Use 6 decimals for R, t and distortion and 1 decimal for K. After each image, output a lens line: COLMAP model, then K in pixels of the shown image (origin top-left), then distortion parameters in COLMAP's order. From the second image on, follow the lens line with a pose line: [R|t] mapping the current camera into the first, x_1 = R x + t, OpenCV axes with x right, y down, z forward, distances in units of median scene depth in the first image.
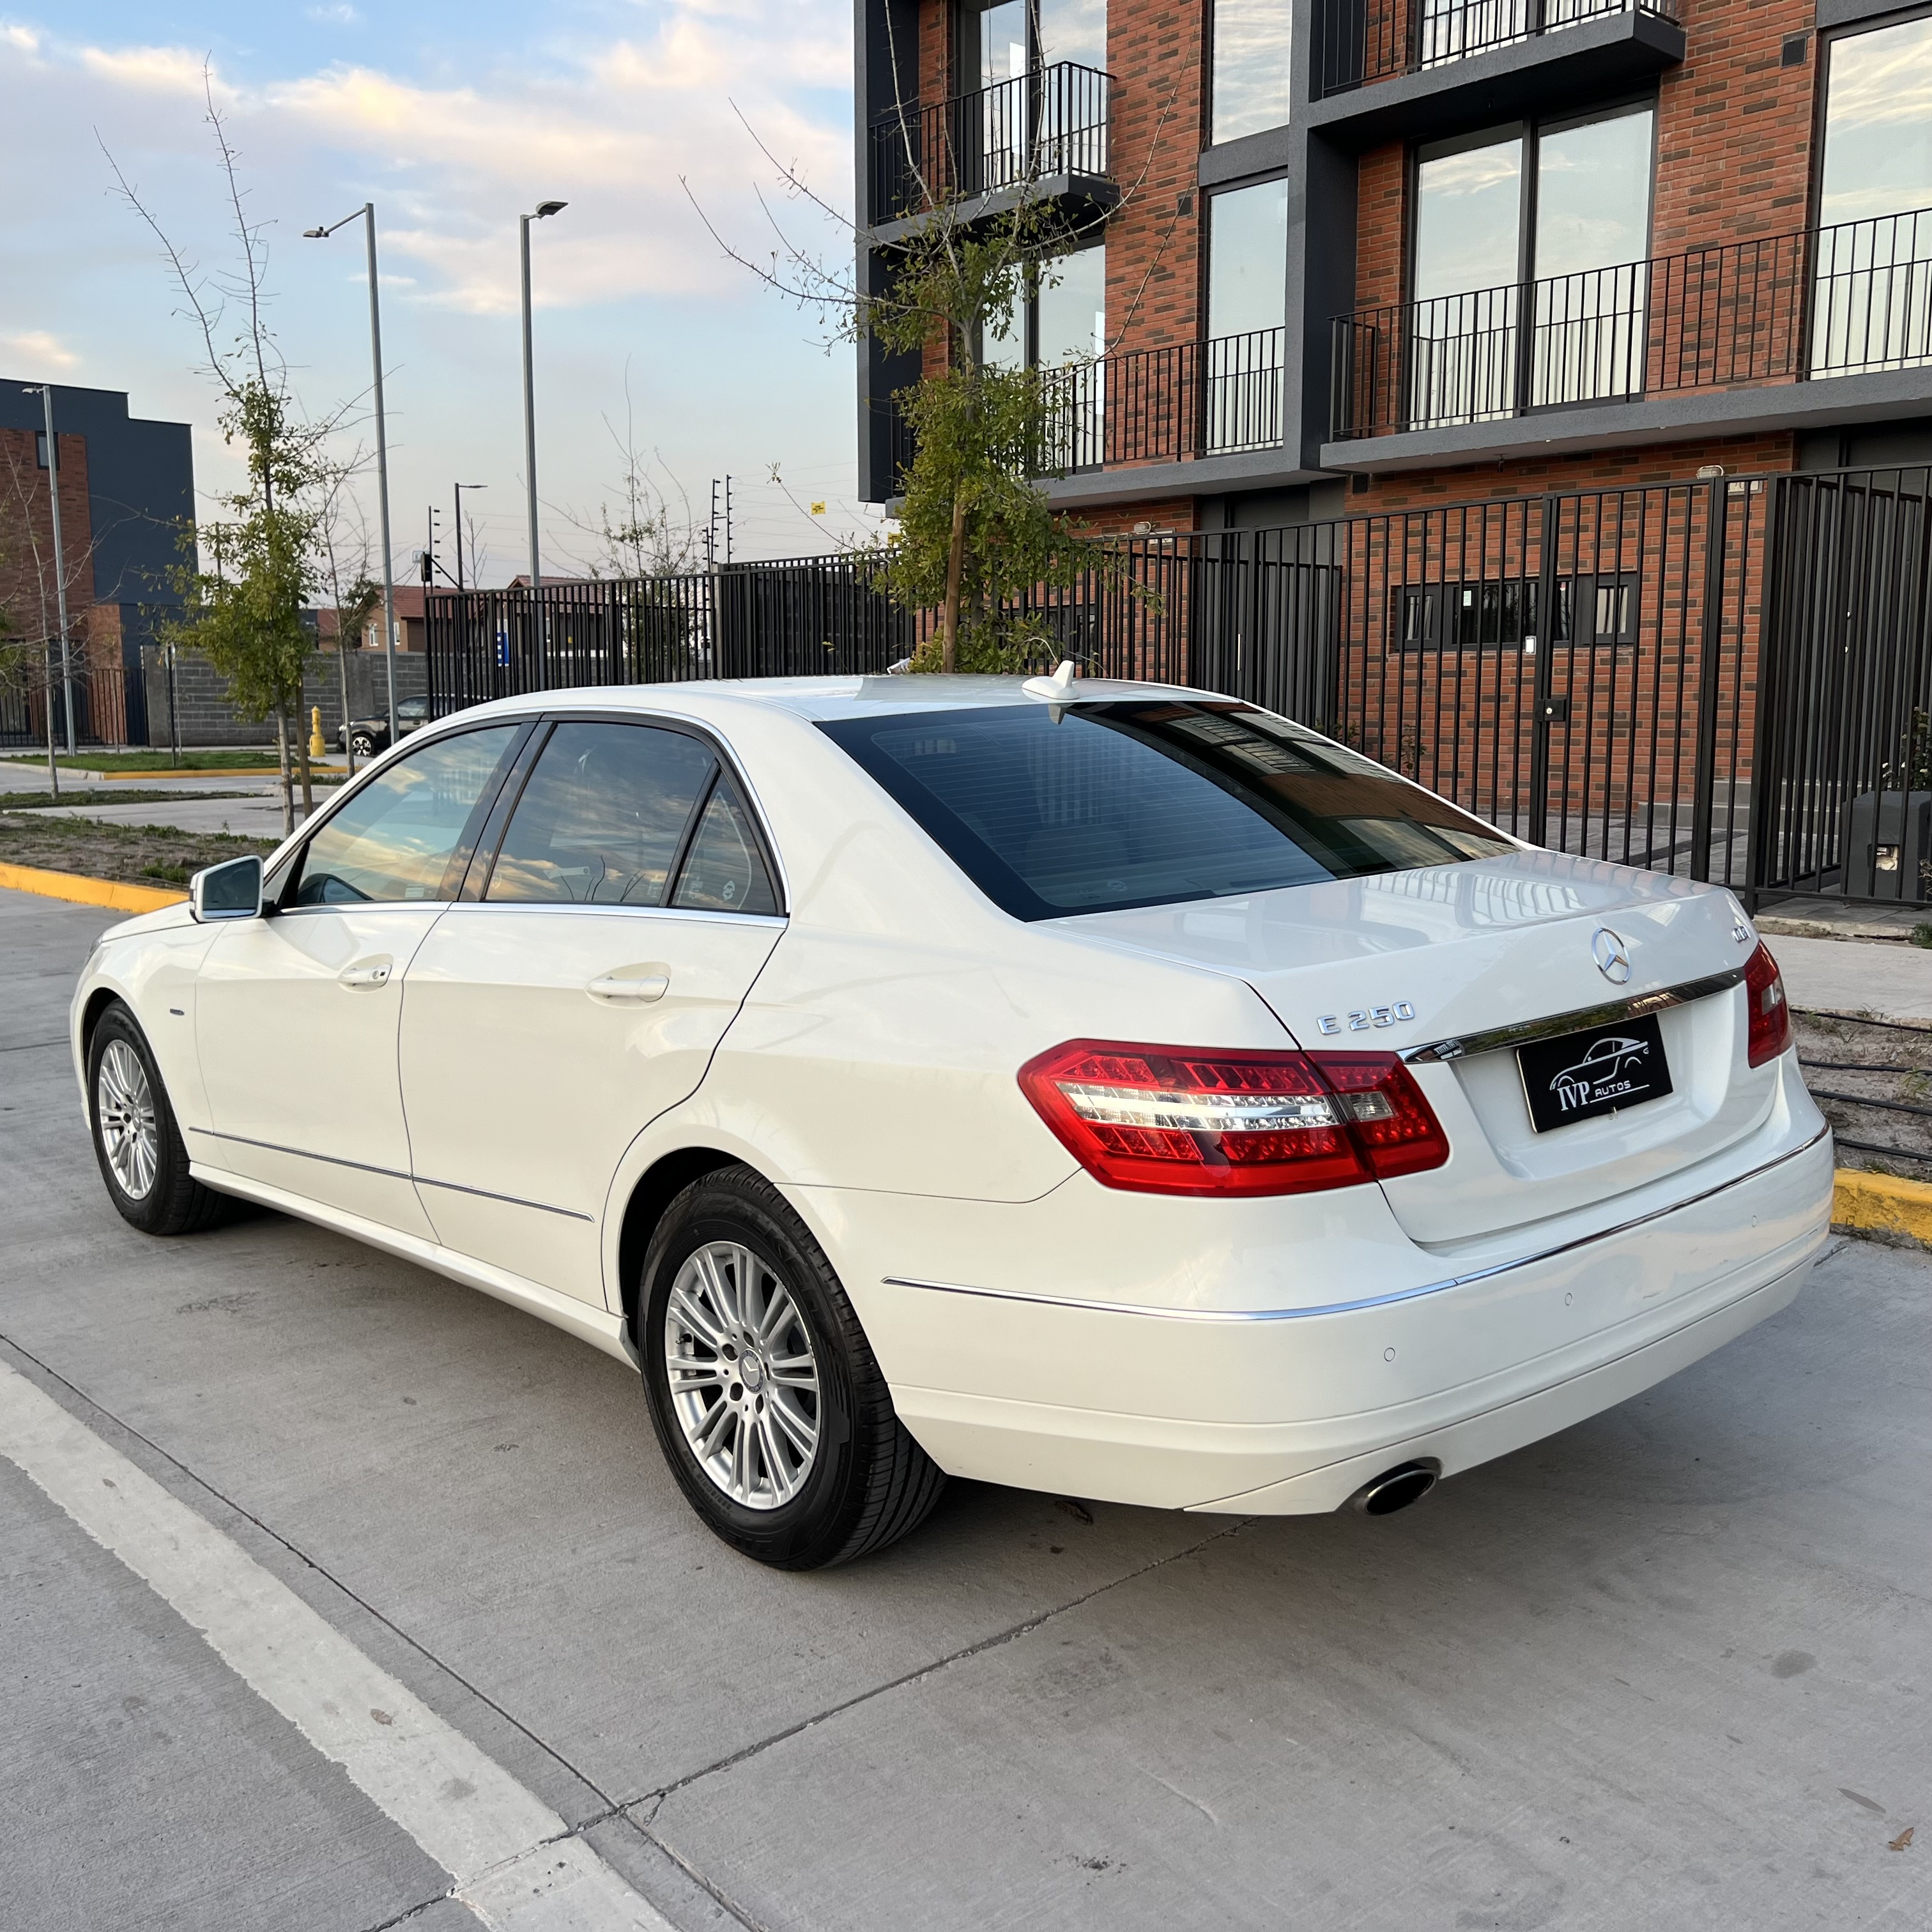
lens RADIAL K [[1955.0, 0, 964.7], [0, 1955.0, 958.2], [0, 0, 1]] dist [0.024397, 0.000000]
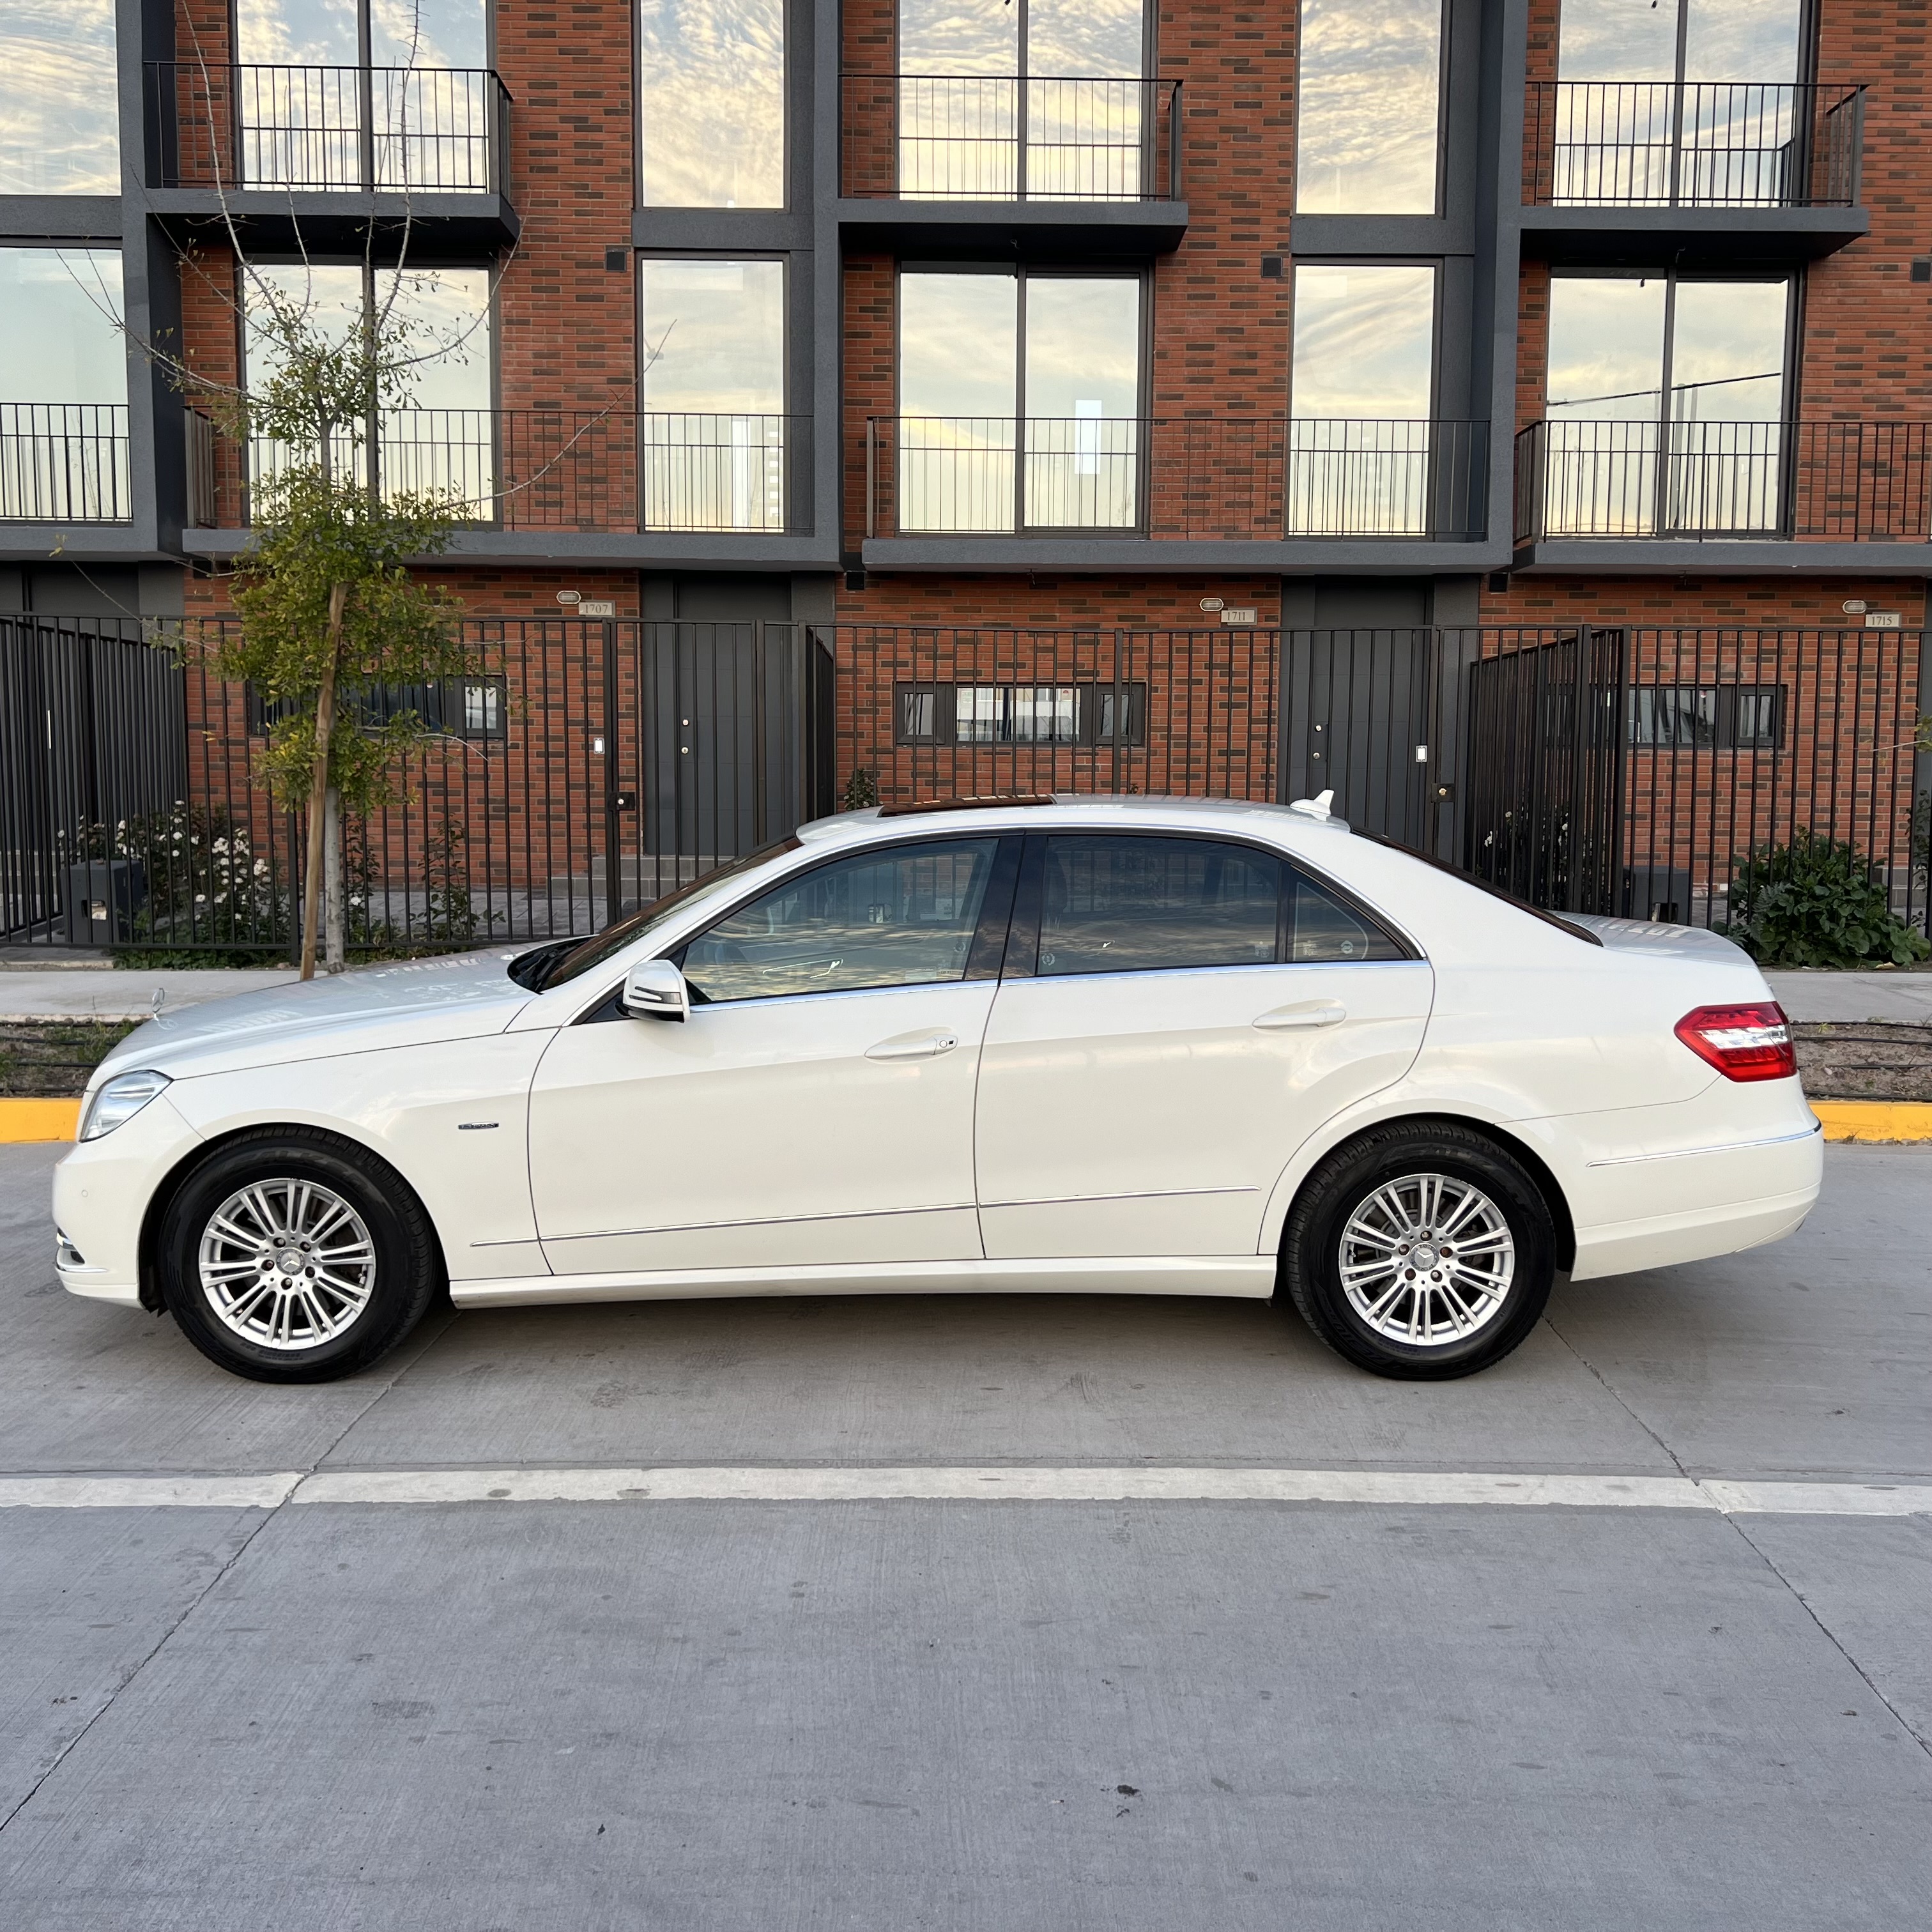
lens RADIAL K [[1955.0, 0, 960.3], [0, 1955.0, 968.2], [0, 0, 1]] dist [0.024397, 0.000000]
pose [[0.664247, -0.065380, 0.744649, -1.031698], [0.088446, 0.996044, 0.008556, -0.041700], [-0.742262, 0.060177, 0.667402, 0.162200]]
